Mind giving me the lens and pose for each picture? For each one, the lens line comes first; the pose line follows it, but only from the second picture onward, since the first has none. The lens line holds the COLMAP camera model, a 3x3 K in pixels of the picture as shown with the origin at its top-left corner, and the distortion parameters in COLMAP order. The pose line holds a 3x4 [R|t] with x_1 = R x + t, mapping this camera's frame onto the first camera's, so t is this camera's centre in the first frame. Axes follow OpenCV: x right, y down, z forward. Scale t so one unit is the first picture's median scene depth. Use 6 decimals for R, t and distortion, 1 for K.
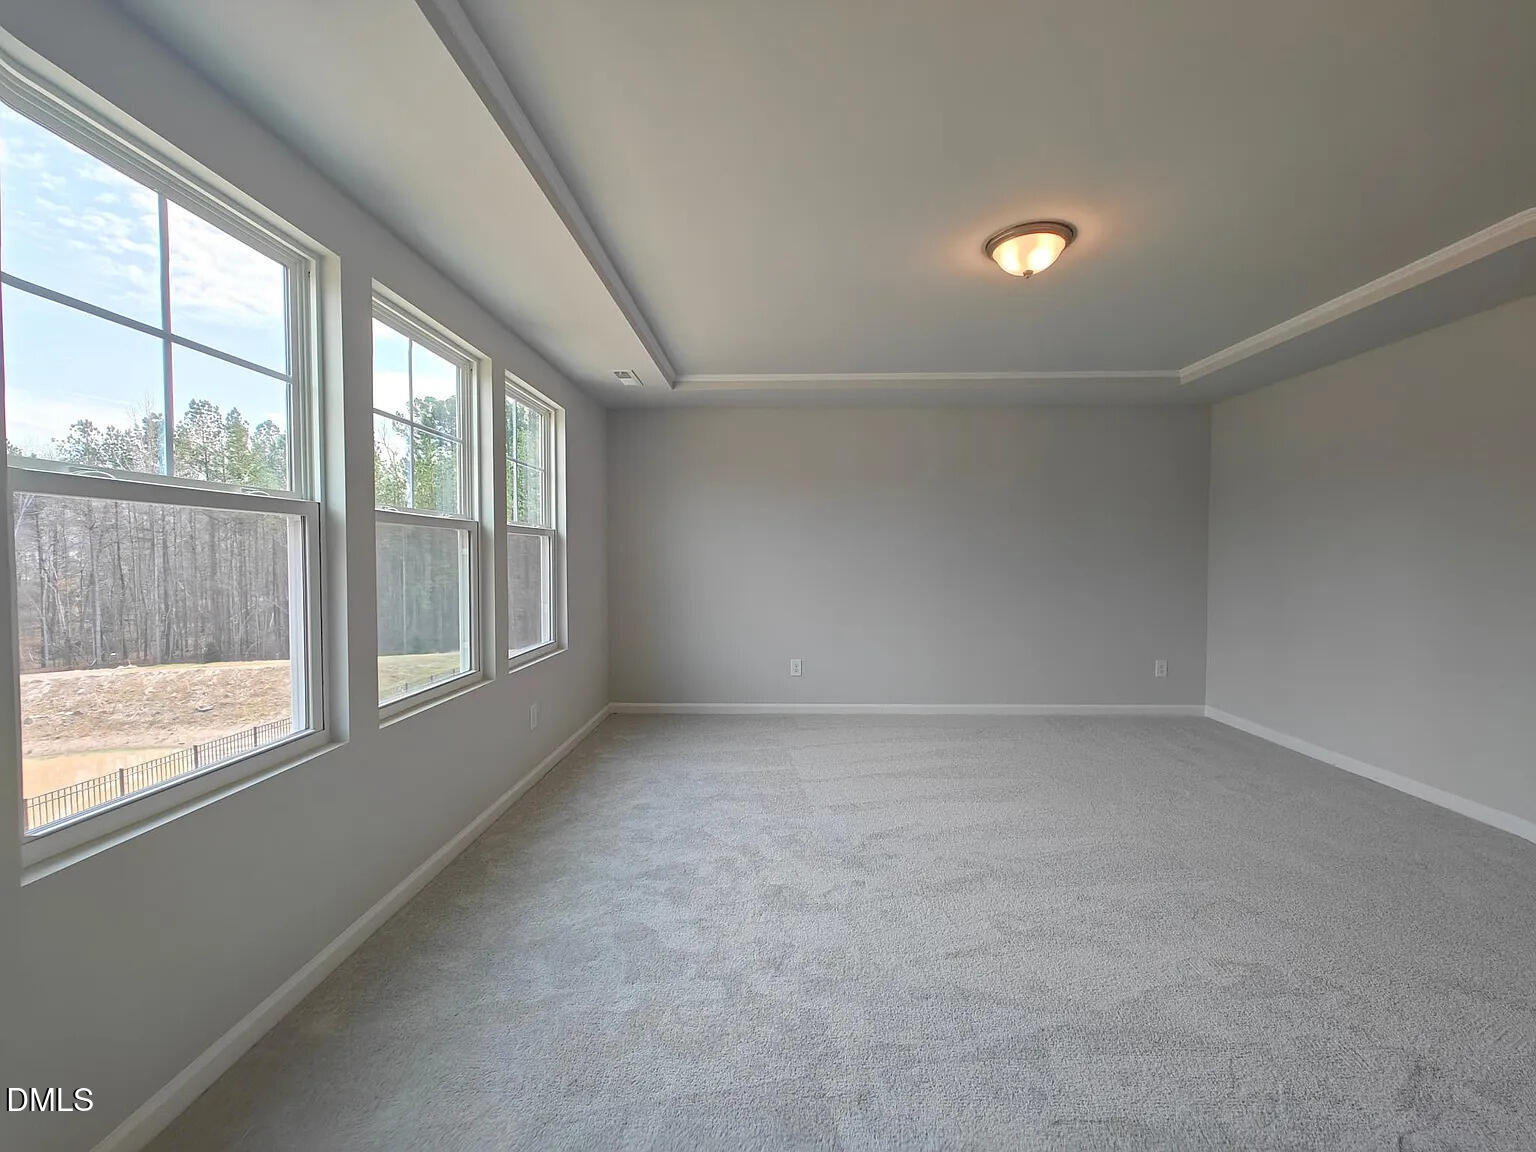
lens RADIAL K [[651.6, 0, 768.0], [0, 651.6, 576.0], [0, 0, 1]] dist [0.009894, 0.001198]
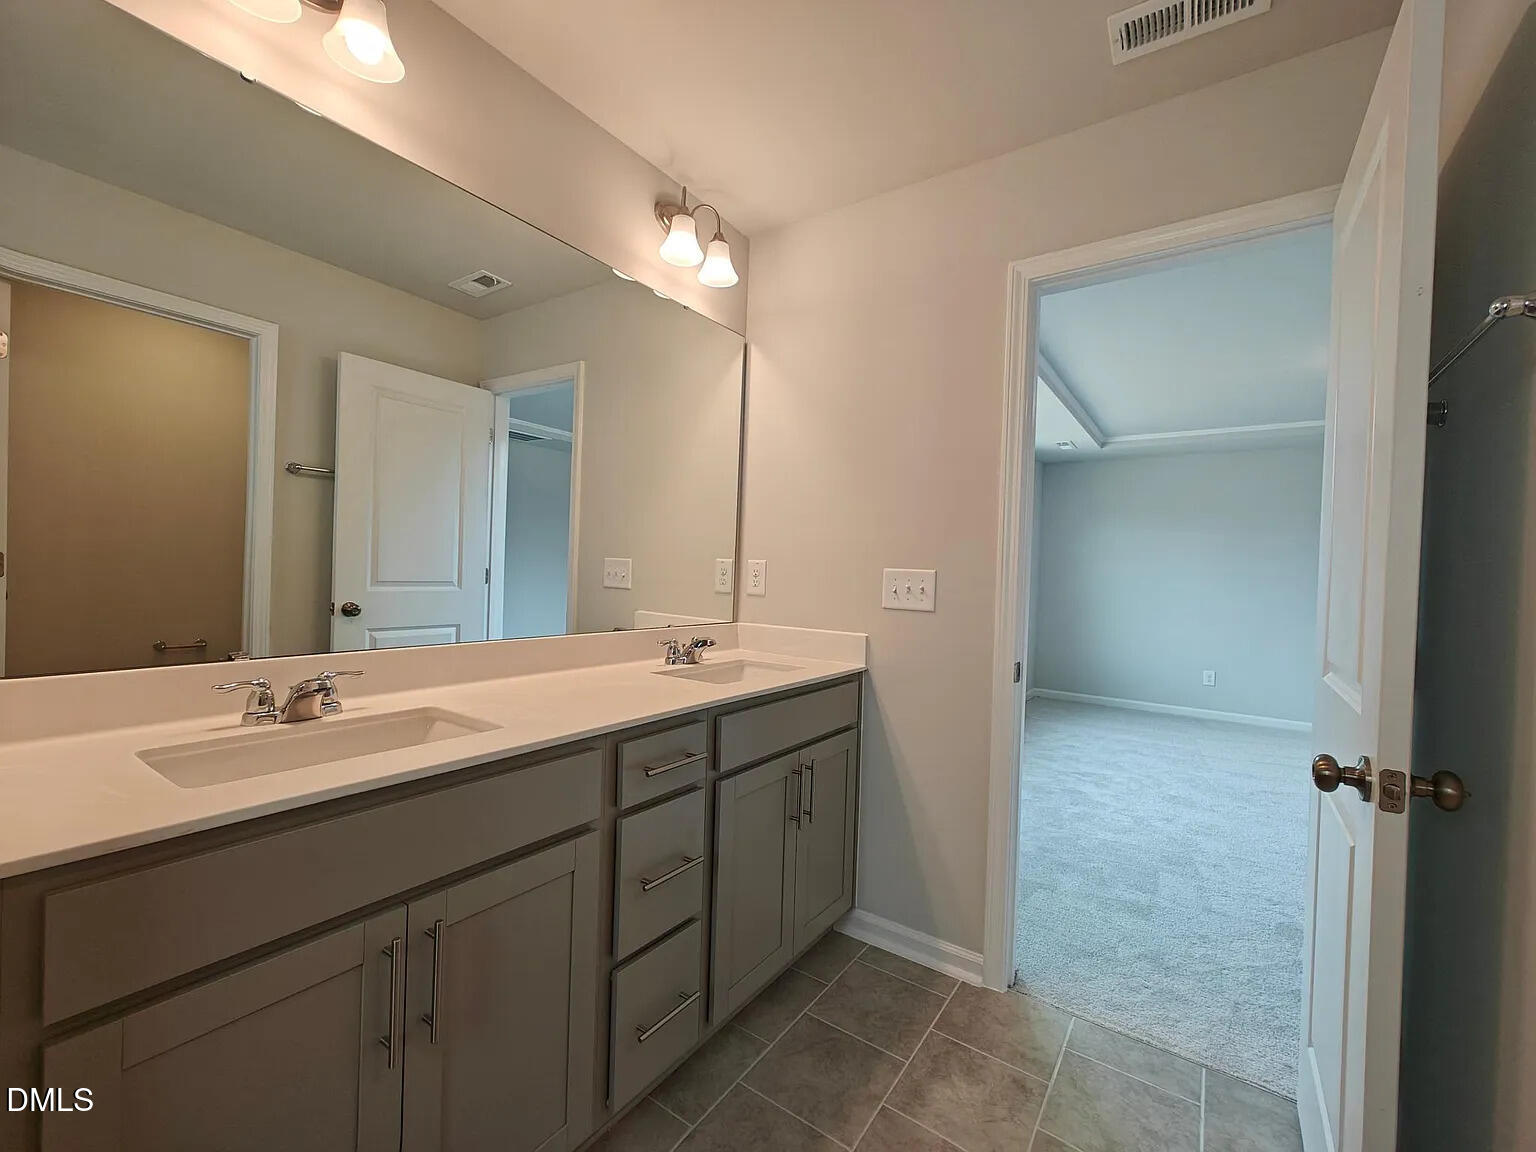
lens RADIAL K [[641.3, 0, 768.0], [0, 641.3, 576.0], [0, 0, 1]] dist [0.000743, 0.000385]
pose [[0.830558, 0.035457, -0.555802, 0.040410], [-0.051498, 0.998585, -0.013251, 0.036005], [0.554546, 0.039628, 0.831209, -0.744598]]
